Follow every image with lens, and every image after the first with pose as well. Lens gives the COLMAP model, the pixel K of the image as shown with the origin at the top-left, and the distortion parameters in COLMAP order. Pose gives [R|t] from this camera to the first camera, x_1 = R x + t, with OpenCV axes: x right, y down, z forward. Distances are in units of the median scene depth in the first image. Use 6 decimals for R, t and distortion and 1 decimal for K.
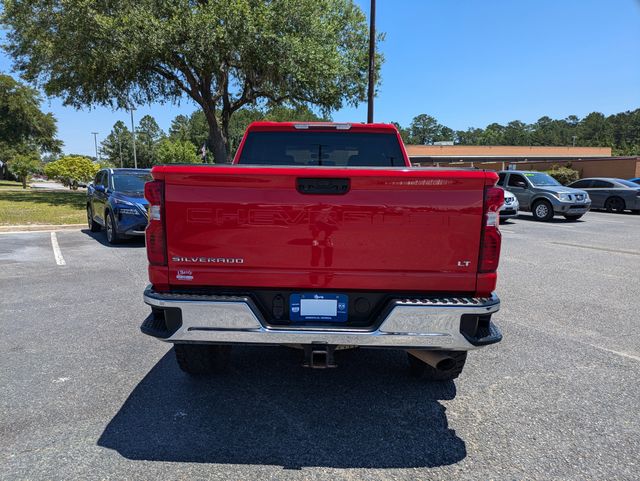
lens RADIAL K [[478.6, 0, 306.8], [0, 478.6, 258.5], [0, 0, 1]] dist [0.061705, -0.000971]
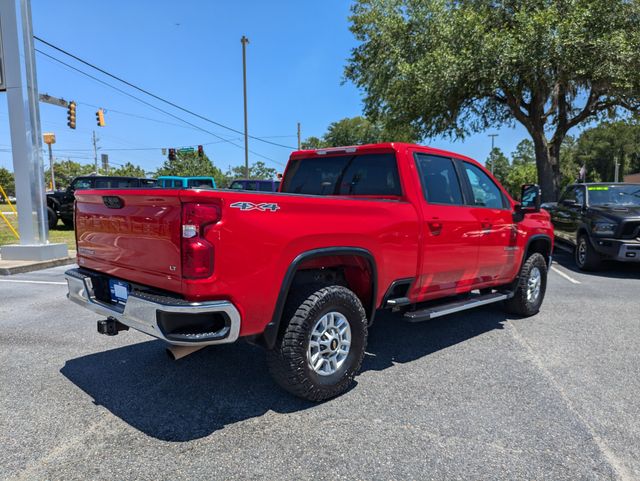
lens RADIAL K [[471.0, 0, 308.3], [0, 471.0, 281.3], [0, 0, 1]] dist [0.011473, -0.001904]
pose [[0.729380, 0.109757, -0.675246, 0.110955], [-0.110409, 0.992992, 0.042144, -0.004166], [0.675140, 0.043814, 0.736387, 0.032111]]
